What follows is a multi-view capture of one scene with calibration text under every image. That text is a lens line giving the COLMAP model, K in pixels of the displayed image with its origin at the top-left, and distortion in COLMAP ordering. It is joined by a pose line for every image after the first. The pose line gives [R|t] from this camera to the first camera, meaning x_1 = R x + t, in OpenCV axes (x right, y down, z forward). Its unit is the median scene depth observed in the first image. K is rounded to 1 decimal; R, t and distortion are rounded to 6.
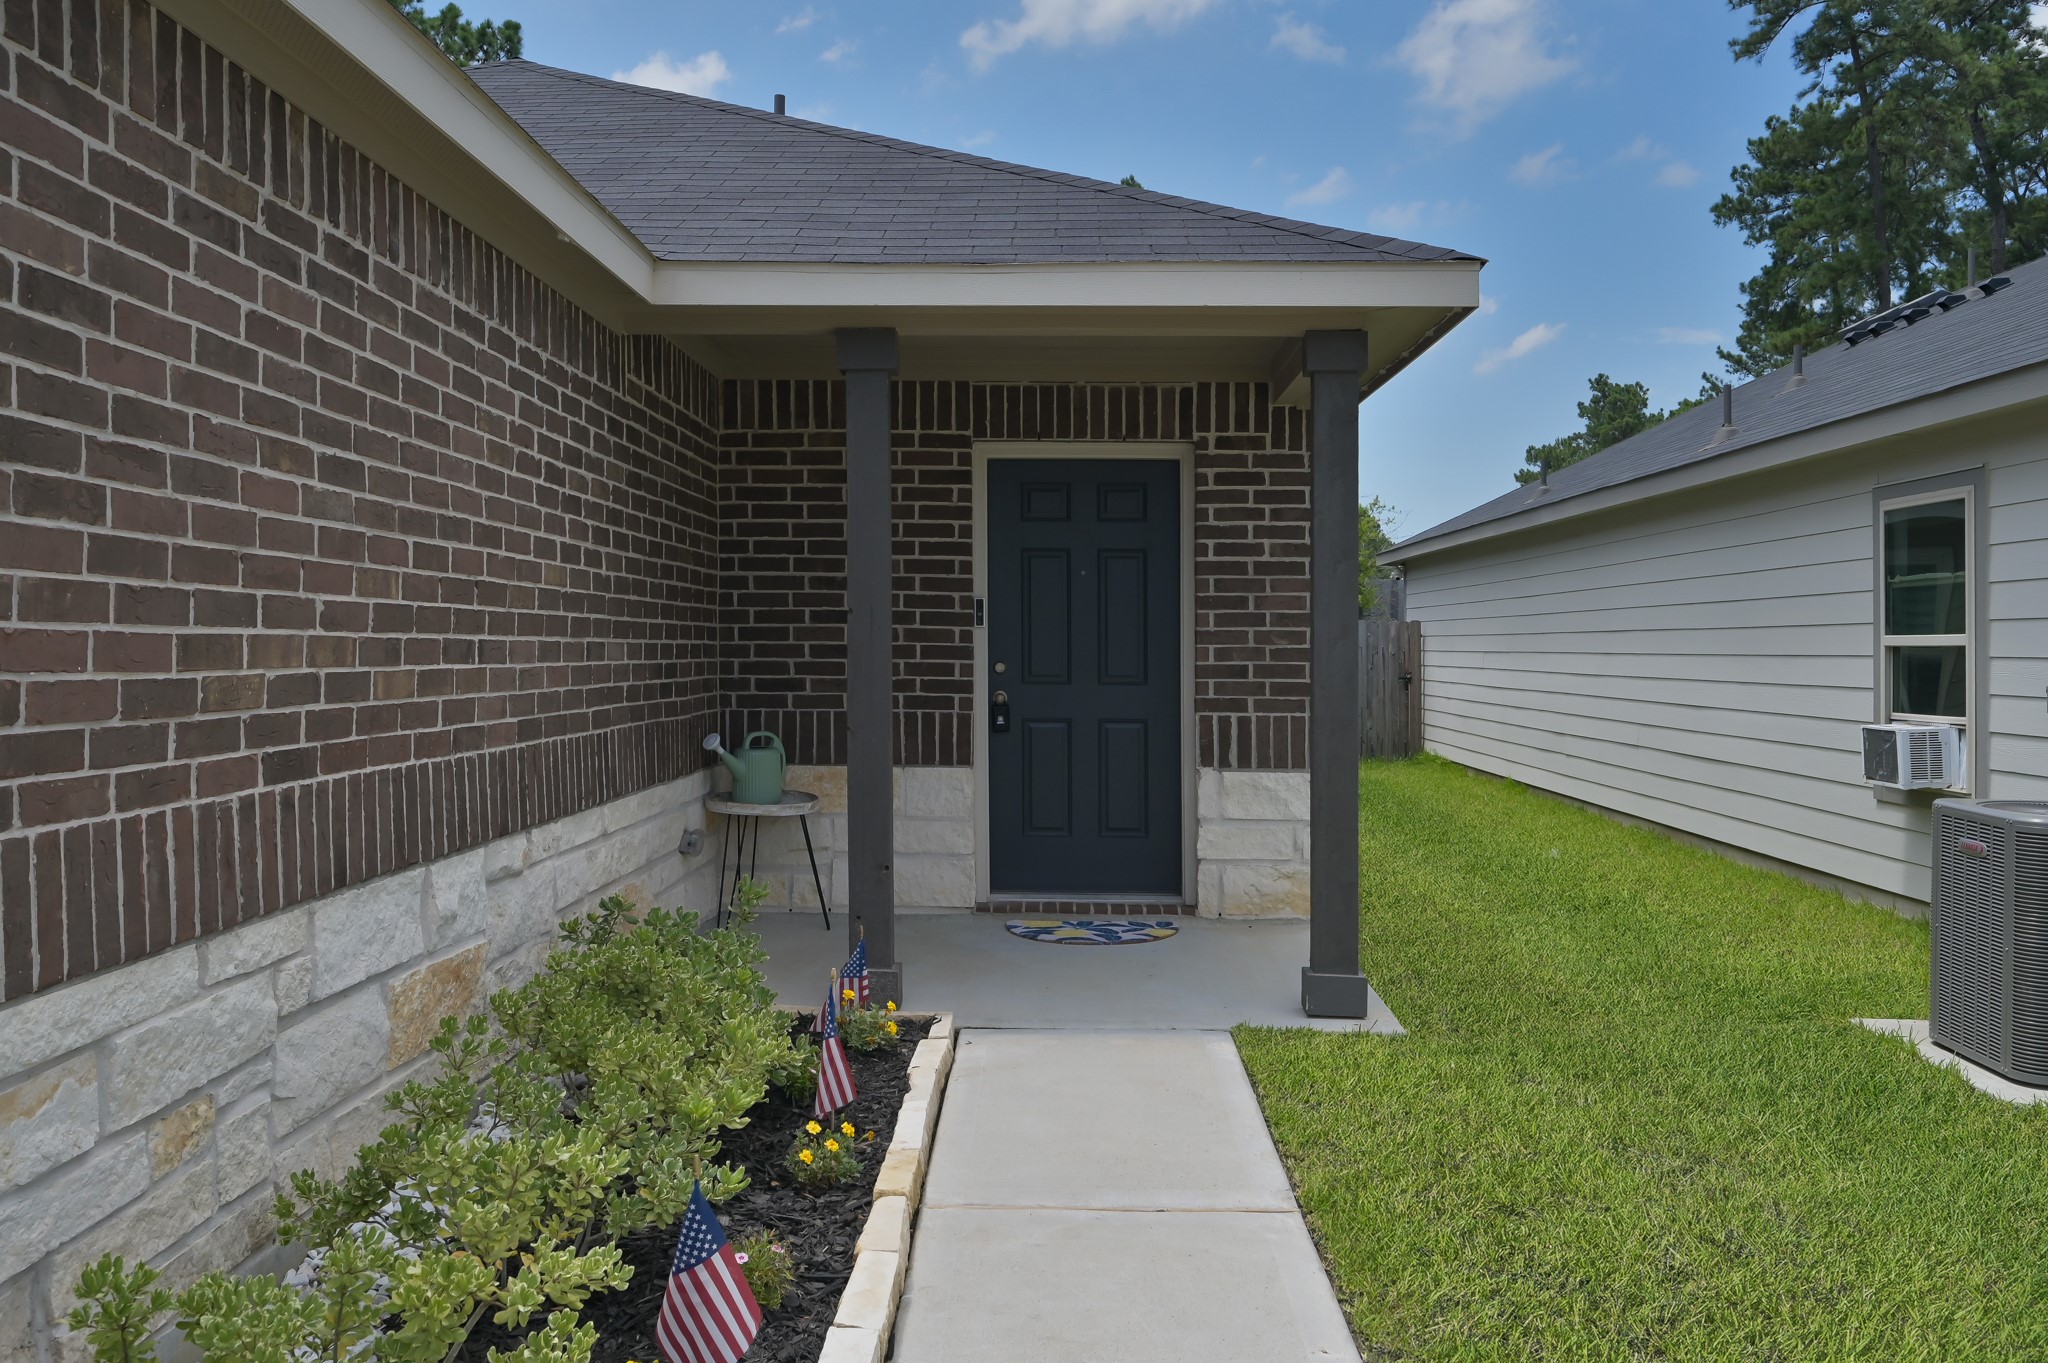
lens RADIAL K [[1482.9, 0, 979.5], [0, 1482.9, 596.2], [0, 0, 1]] dist [-0.003192, -0.000740]
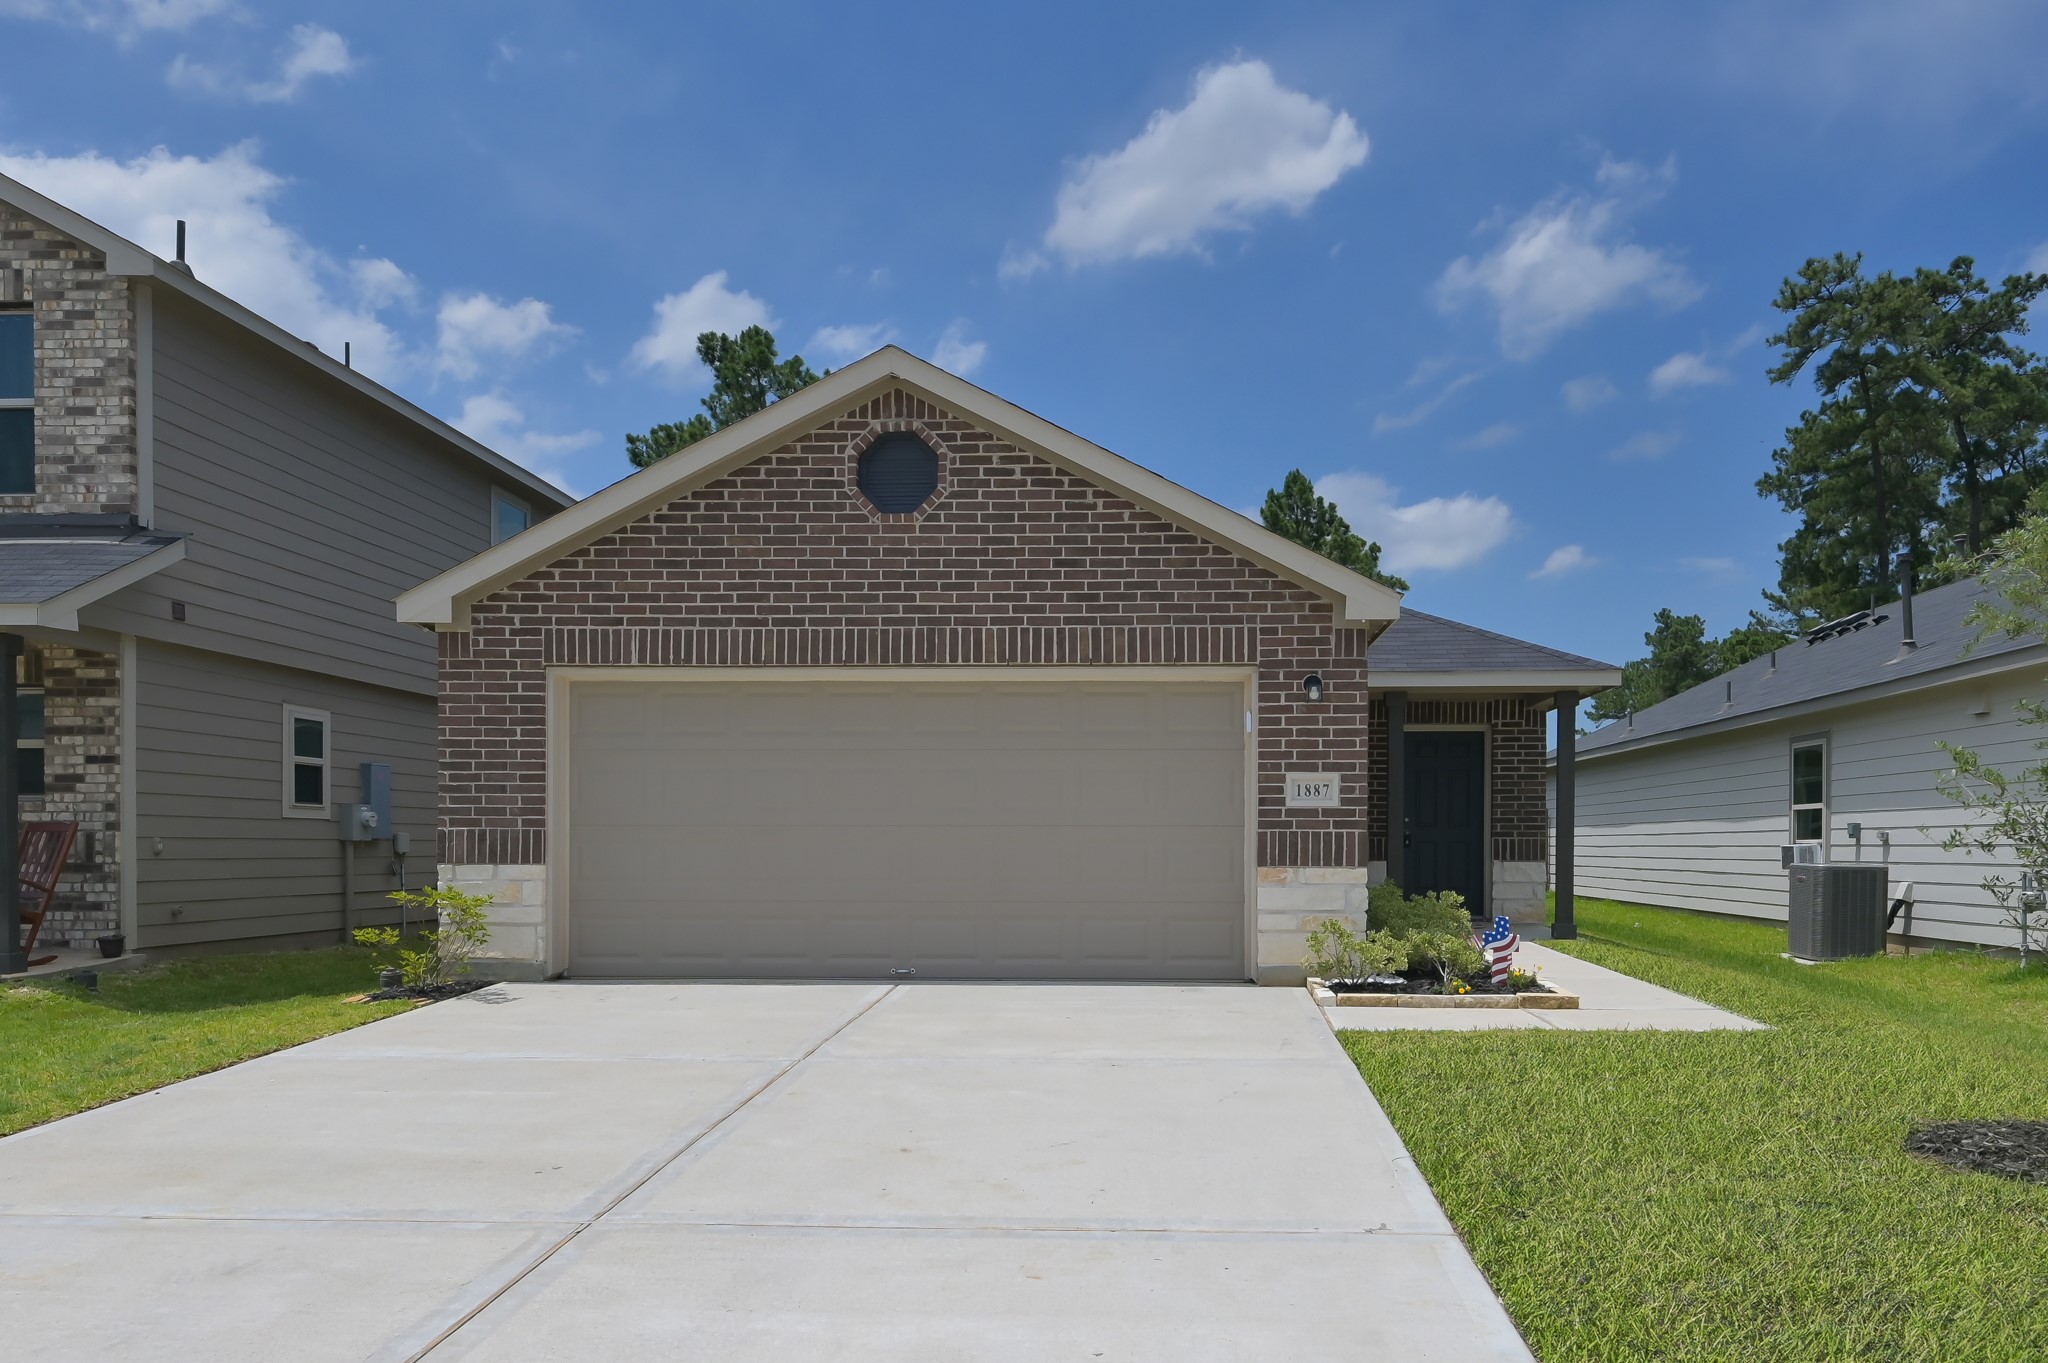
lens RADIAL K [[1434.6, 0, 1029.1], [0, 1434.6, 871.1], [0, 0, 1]] dist [-0.002532, -0.002111]
pose [[0.999802, -0.006934, -0.018665, -0.560346], [0.007794, 0.998892, 0.046414, 0.019319], [0.018322, -0.046551, 0.998748, -1.334313]]
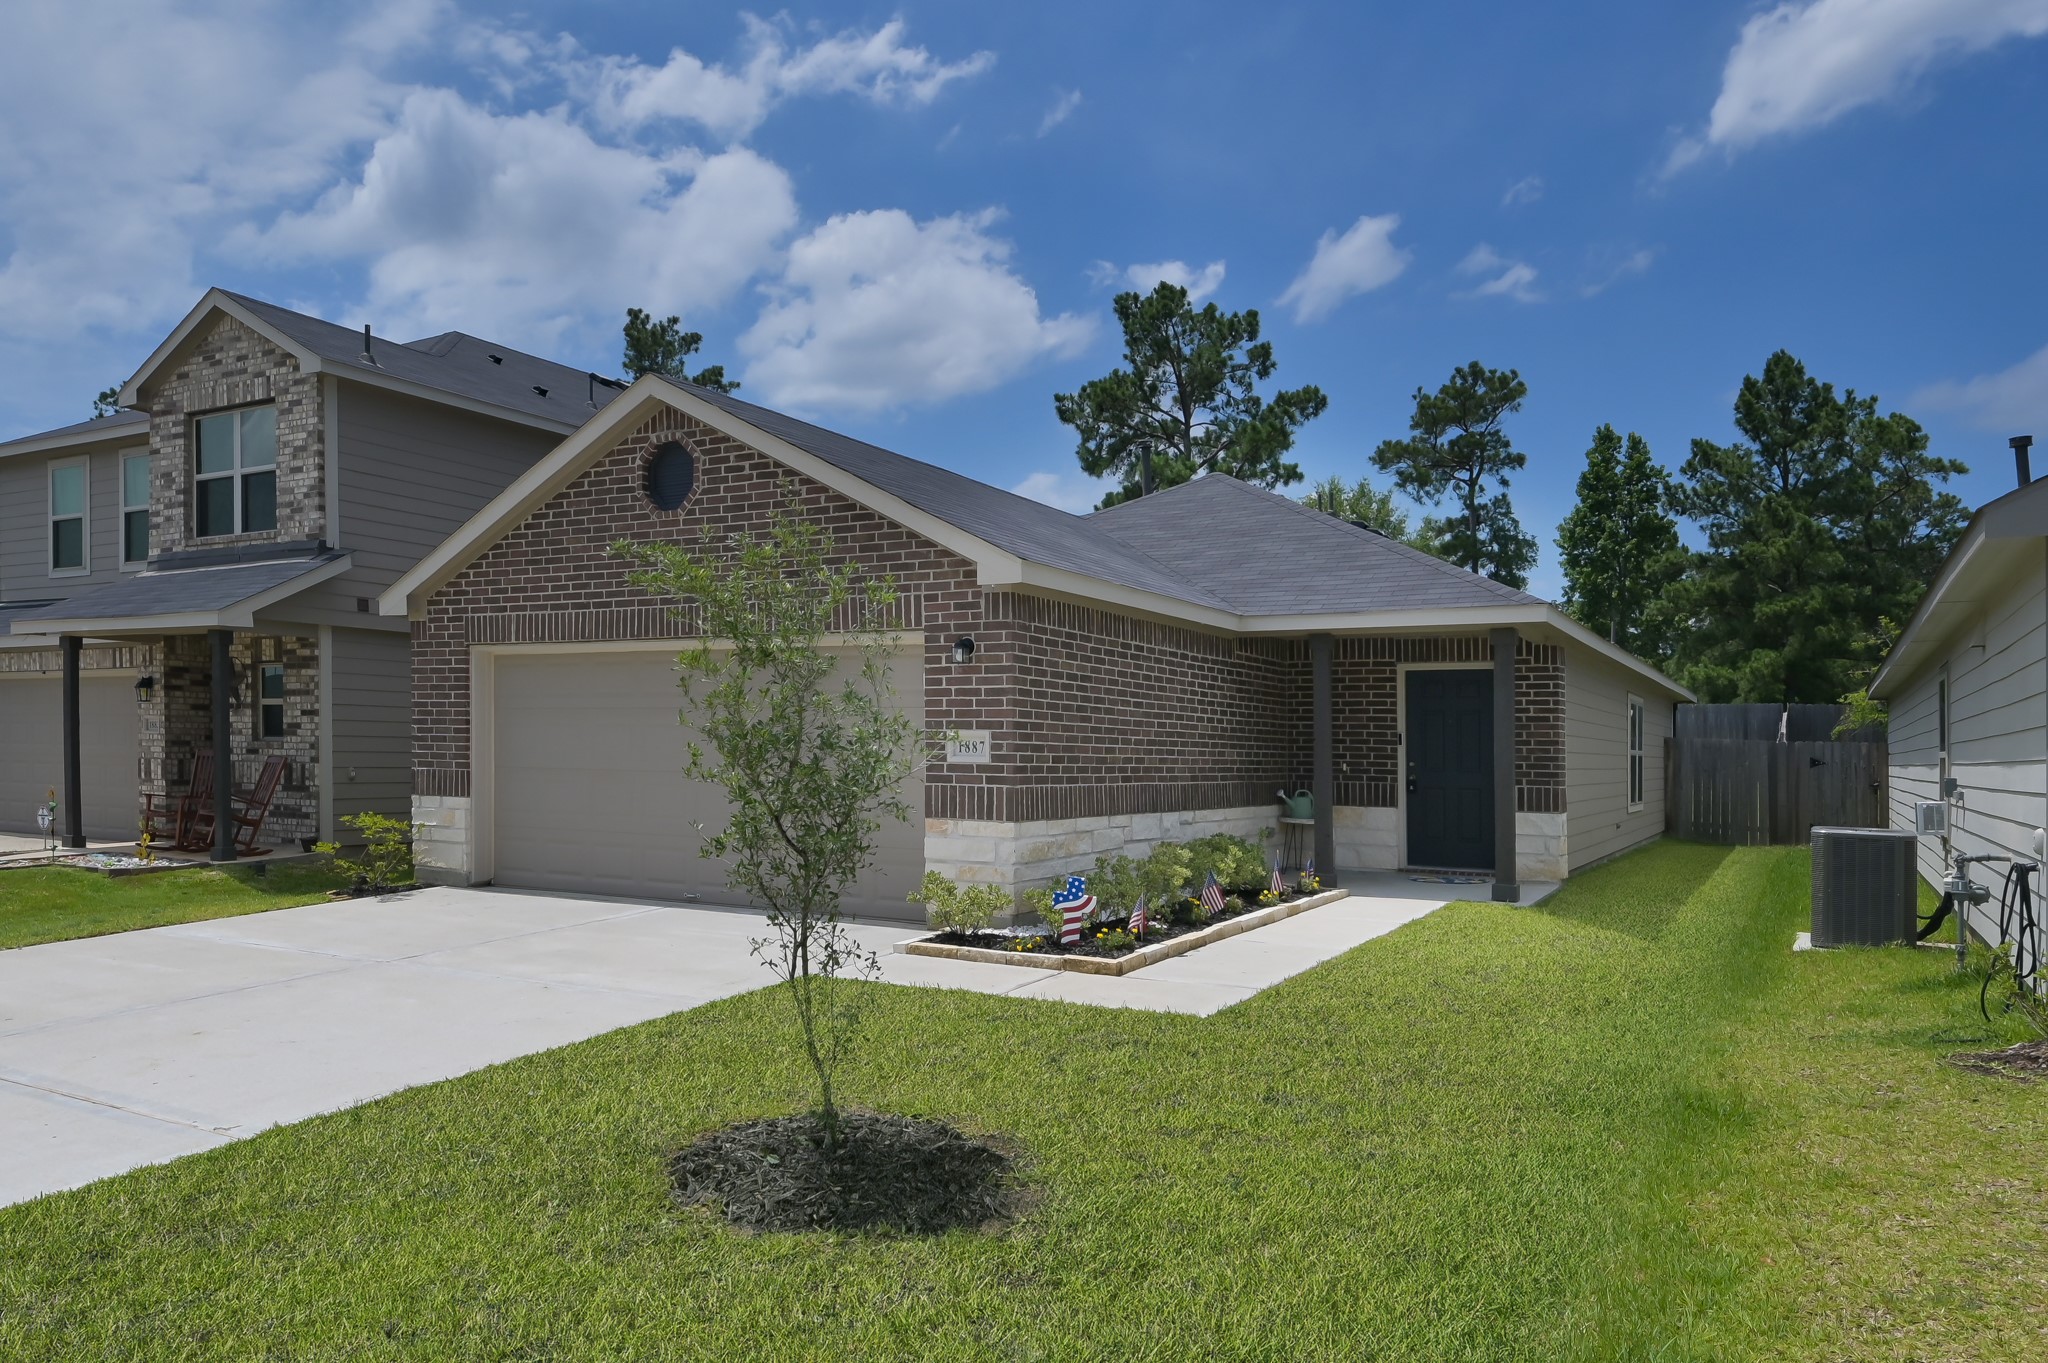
lens RADIAL K [[1389.7, 0, 1024.9], [0, 1389.7, 769.3], [0, 0, 1]] dist [-0.006011, -0.000285]
pose [[0.882047, 0.010672, -0.471041, 0.497375], [0.007072, 0.999331, 0.035884, -0.023688], [0.471109, -0.034983, 0.881381, -1.142760]]
